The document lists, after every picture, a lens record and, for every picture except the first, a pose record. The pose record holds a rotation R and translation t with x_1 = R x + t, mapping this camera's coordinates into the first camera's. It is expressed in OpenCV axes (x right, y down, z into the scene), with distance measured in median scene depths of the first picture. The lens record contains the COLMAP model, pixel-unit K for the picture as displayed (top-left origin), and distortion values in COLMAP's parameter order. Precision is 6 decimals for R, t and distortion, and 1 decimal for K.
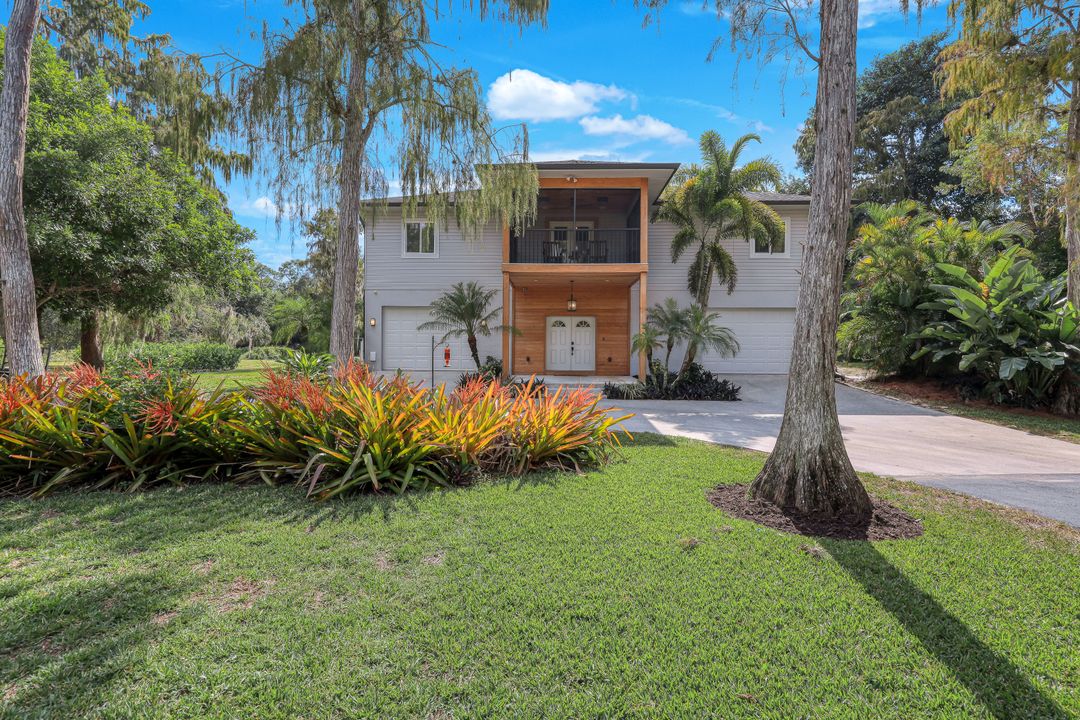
lens RADIAL K [[512.2, 0, 541.0], [0, 512.2, 353.8], [0, 0, 1]] dist [0.005744, 0.000070]
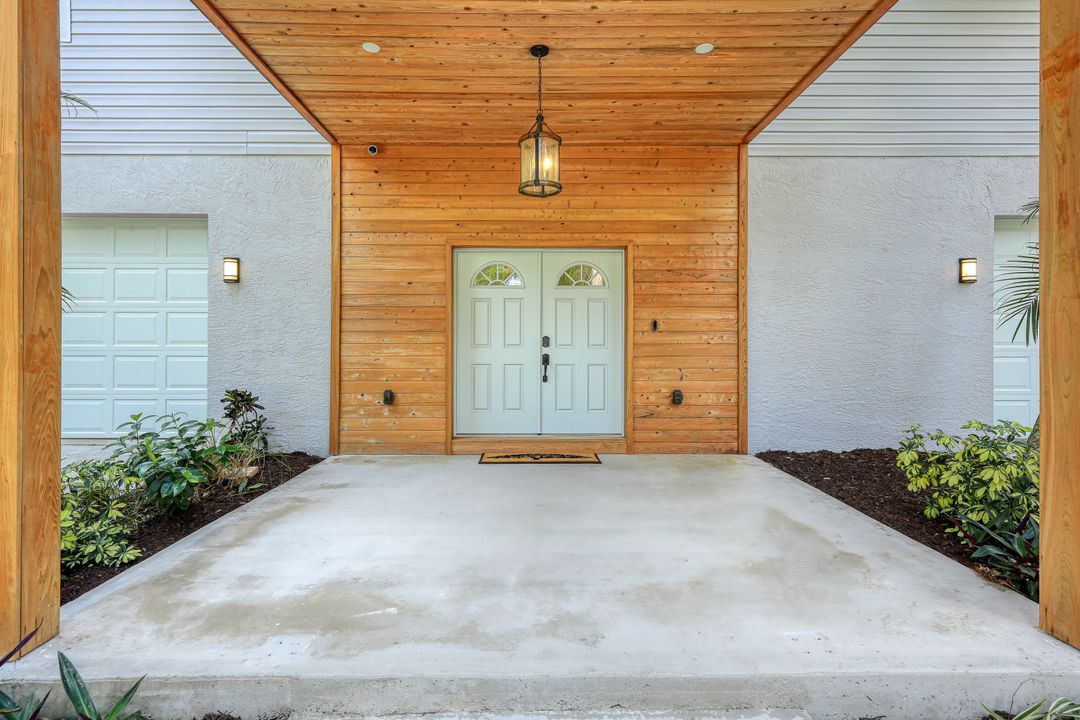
lens RADIAL K [[512.2, 0, 532.0], [0, 512.2, 350.8], [0, 0, 1]] dist [0.005744, 0.000070]
pose [[0.999220, -0.006685, 0.038930, 0.048014], [0.006435, 0.999958, 0.006530, -0.019337], [-0.038972, -0.006274, 0.999221, 0.804046]]
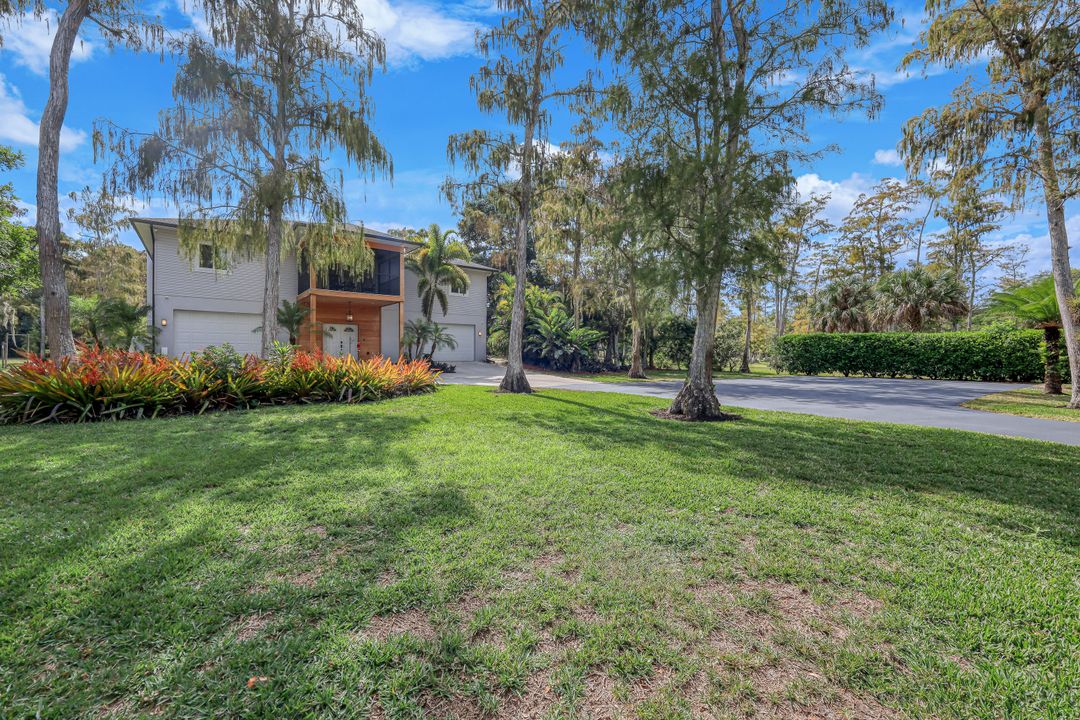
lens RADIAL K [[439.7, 0, 539.8], [0, 439.7, 357.2], [0, 0, 1]] dist [0.004384, -0.000342]
pose [[0.760989, -0.009019, 0.648702, -0.372855], [0.006435, 0.999959, 0.006355, 0.020584], [-0.648733, -0.000662, 0.761016, -0.390627]]
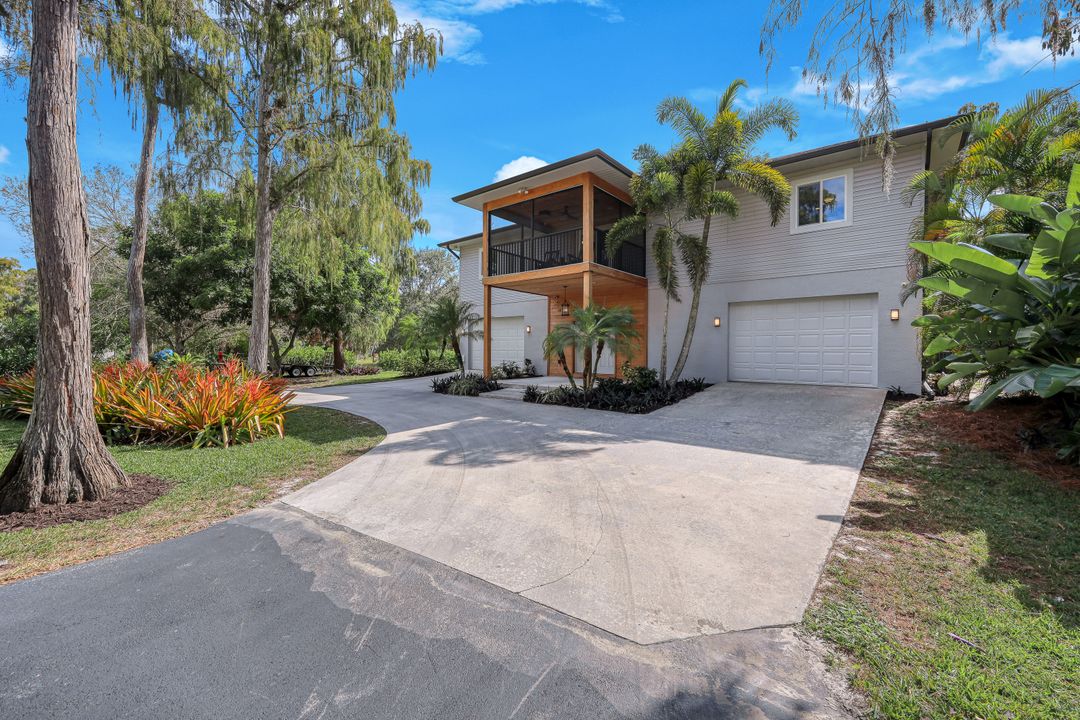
lens RADIAL K [[439.7, 0, 539.8], [0, 439.7, 352.7], [0, 0, 1]] dist [0.004384, -0.000342]
pose [[0.794175, -0.004207, -0.607675, 0.568897], [-0.002391, 0.999947, -0.010049, 0.000179], [0.607684, 0.009433, 0.794123, 0.270936]]
